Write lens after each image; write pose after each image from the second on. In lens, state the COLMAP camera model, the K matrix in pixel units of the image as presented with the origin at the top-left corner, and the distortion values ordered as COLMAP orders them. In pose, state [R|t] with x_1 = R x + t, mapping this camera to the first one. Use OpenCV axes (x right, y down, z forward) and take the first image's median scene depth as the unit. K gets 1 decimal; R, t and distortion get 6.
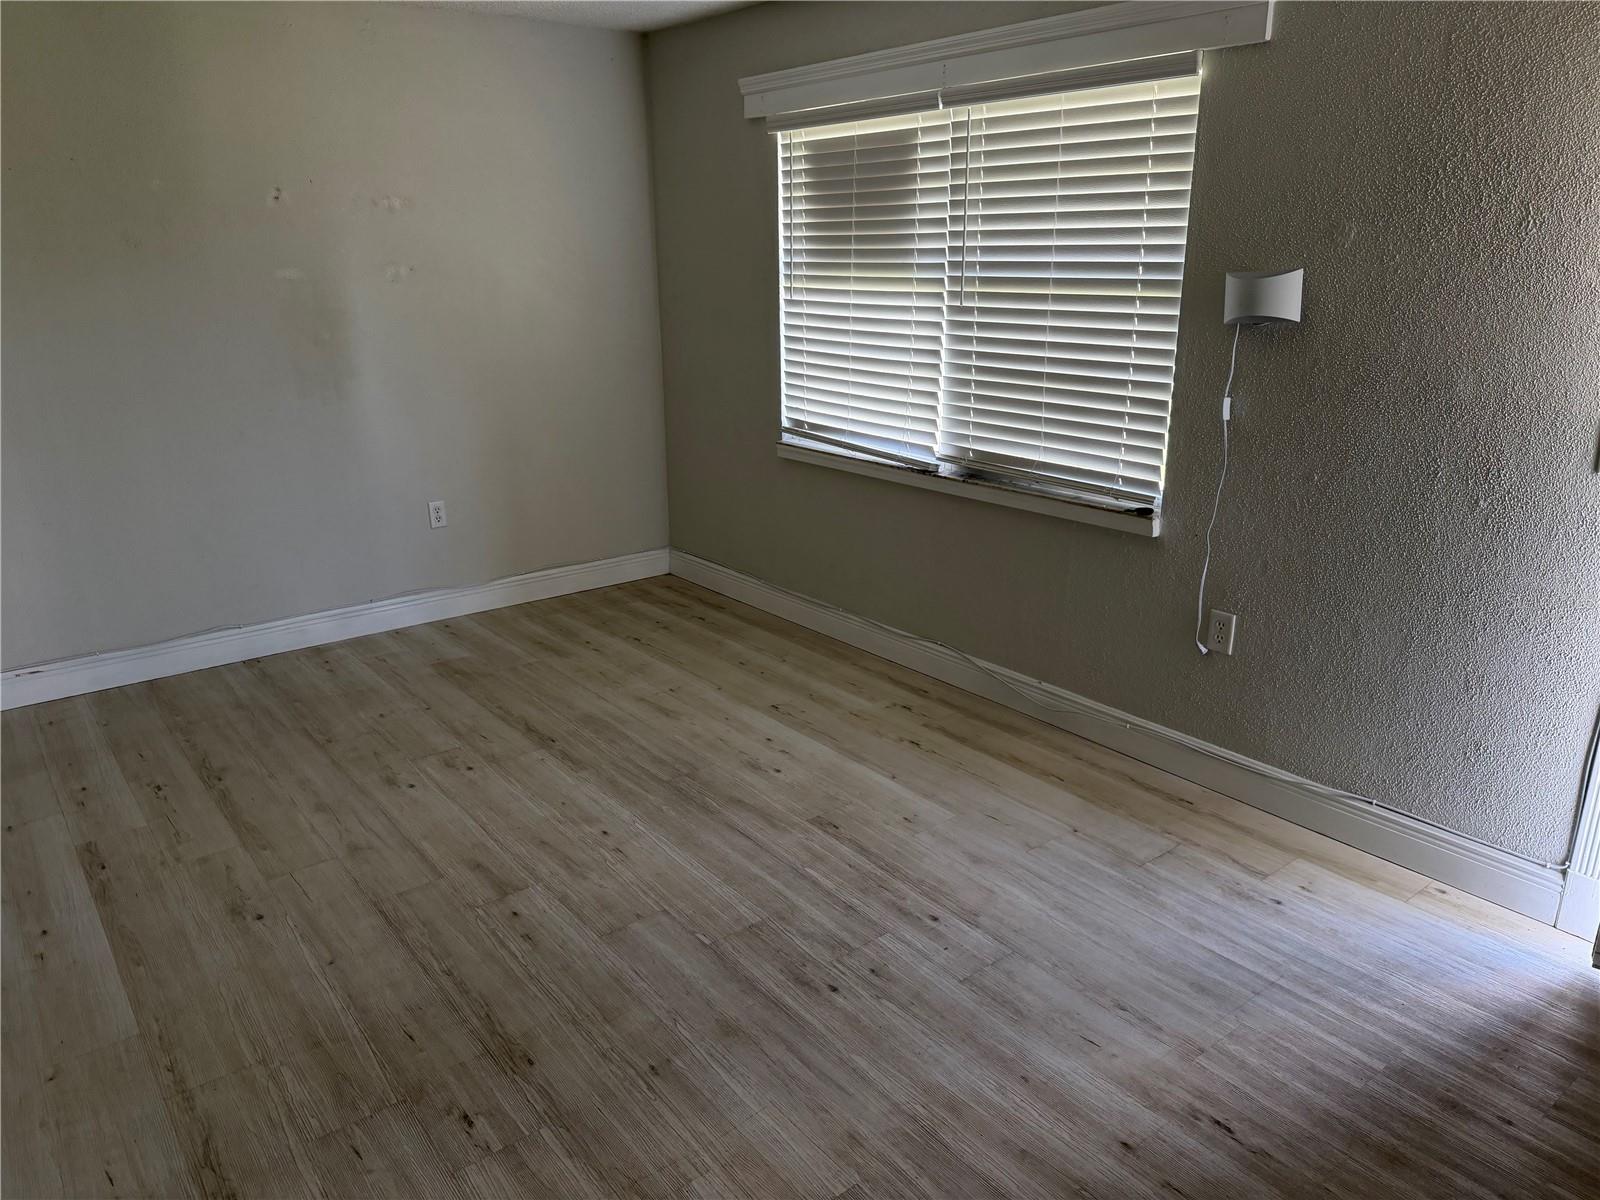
lens RADIAL K [[1121.8, 0, 785.8], [0, 1121.8, 571.0], [0, 0, 1]] dist [0.032463, -0.042914]
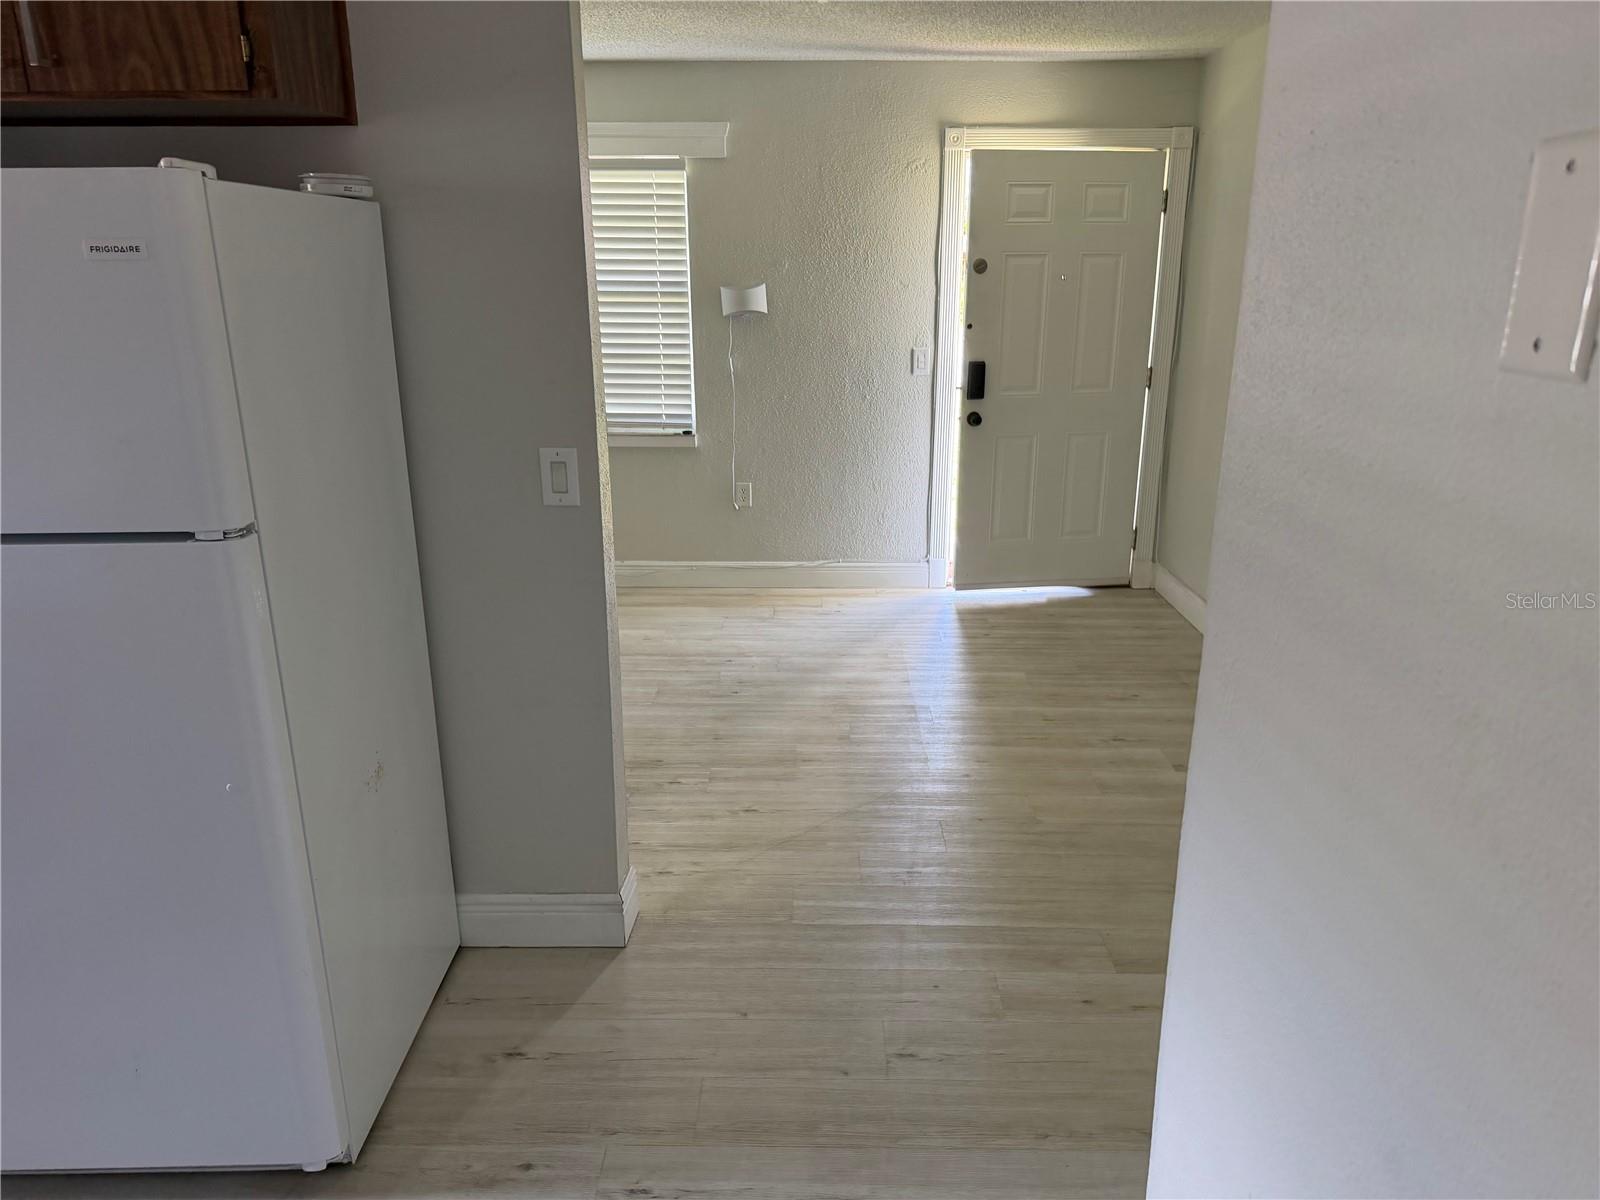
lens RADIAL K [[1121.8, 0, 805.3], [0, 1121.8, 606.1], [0, 0, 1]] dist [0.032463, -0.042914]
pose [[0.633242, -0.226473, 0.740077, -0.940308], [0.211812, 0.970434, 0.115730, 0.044216], [-0.744406, 0.083472, 0.662489, -0.219758]]
